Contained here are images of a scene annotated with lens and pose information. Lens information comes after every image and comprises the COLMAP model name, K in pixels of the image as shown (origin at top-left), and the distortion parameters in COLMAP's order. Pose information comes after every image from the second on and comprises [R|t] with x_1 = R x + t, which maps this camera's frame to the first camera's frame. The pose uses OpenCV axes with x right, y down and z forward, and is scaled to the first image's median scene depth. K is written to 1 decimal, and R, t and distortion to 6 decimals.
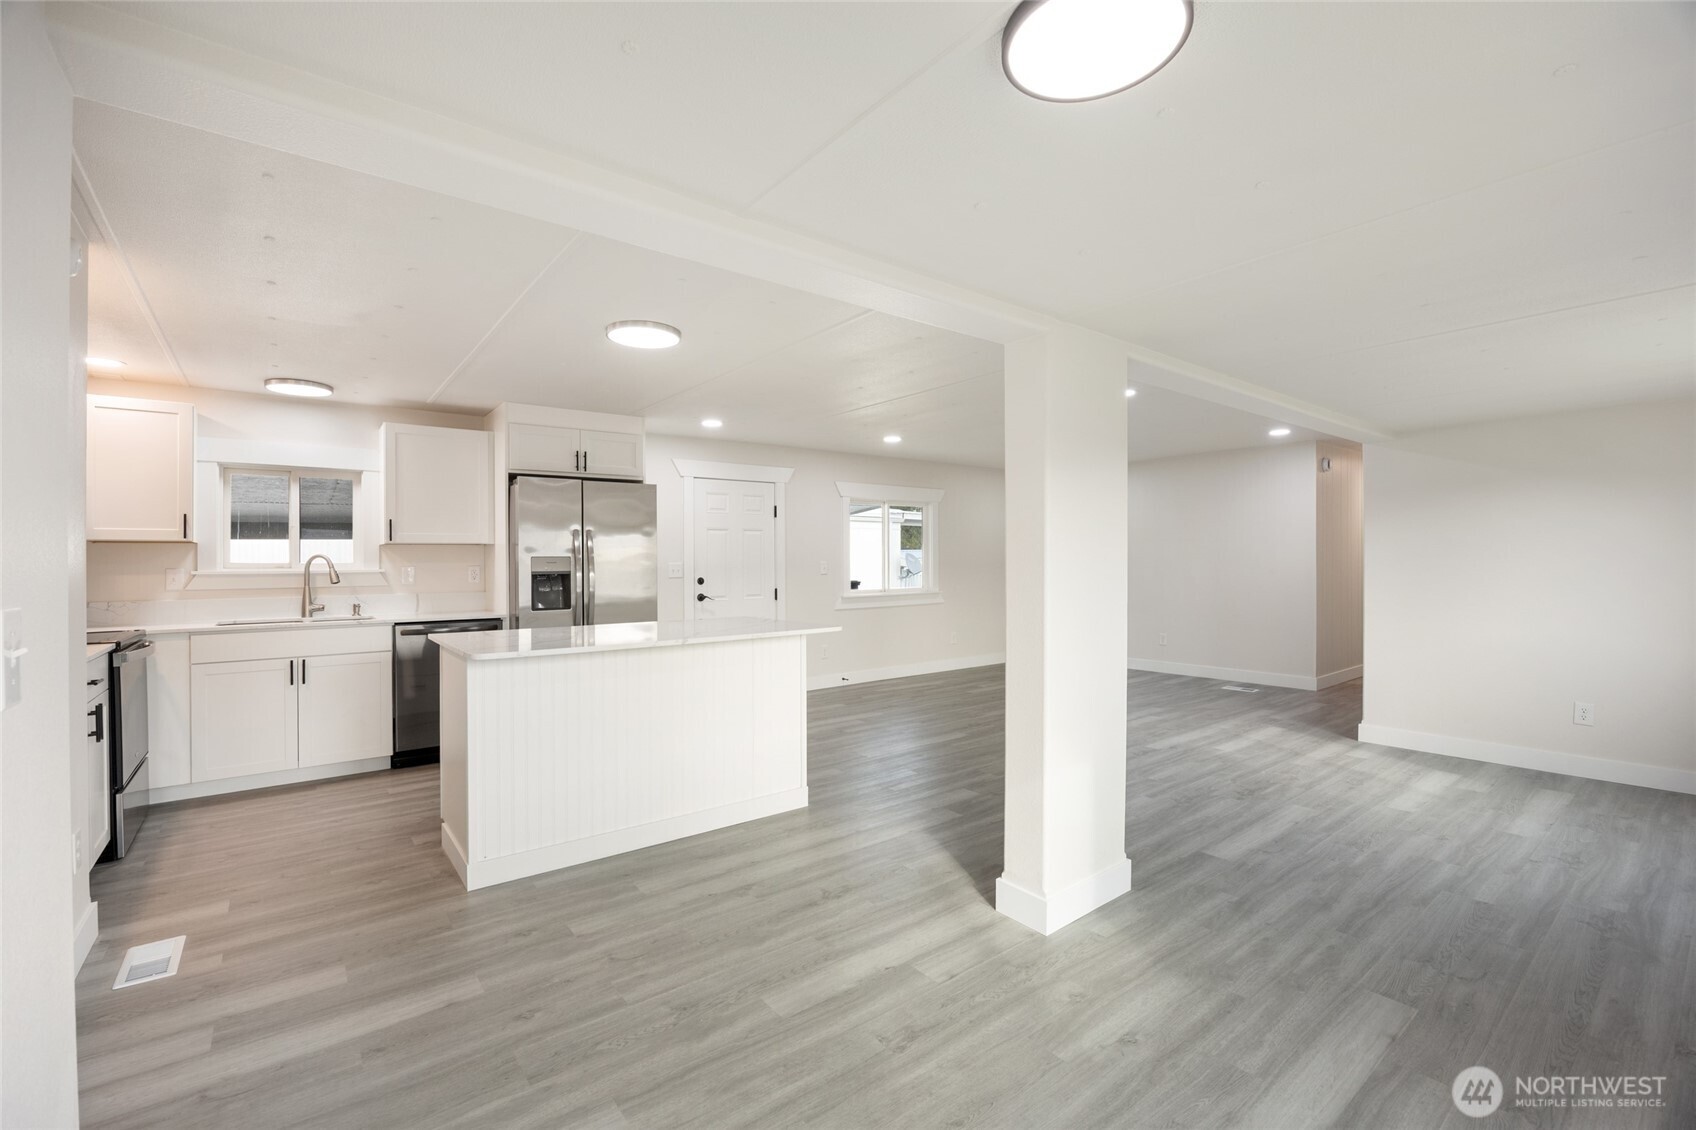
lens RADIAL K [[737.9, 0, 850.7], [0, 737.9, 552.8], [0, 0, 1]] dist [-0.015964, 0.000802]
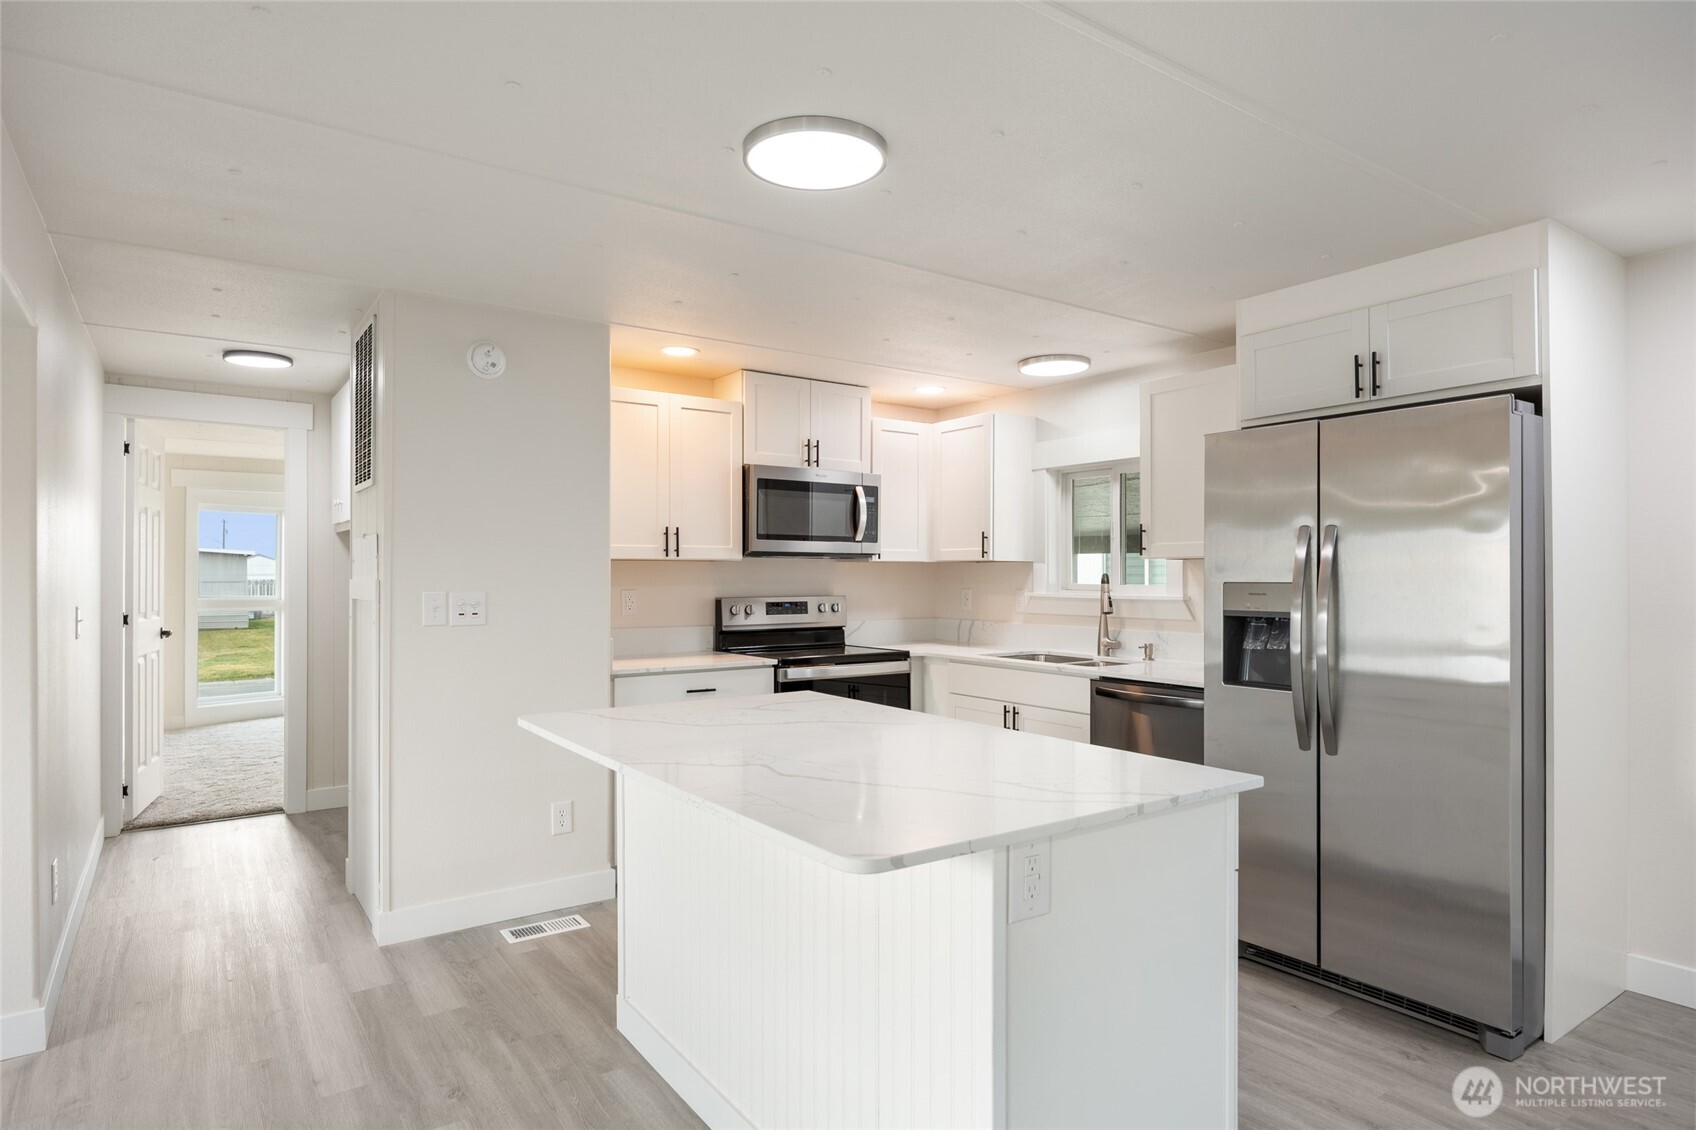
lens RADIAL K [[944.5, 0, 852.5], [0, 944.5, 574.5], [0, 0, 1]] dist [-0.002173, -0.001050]
pose [[-0.051855, 0.009133, -0.998613, 0.266488], [0.013423, 0.999874, 0.008448, -0.009731], [0.998564, -0.012966, -0.051971, 0.781641]]
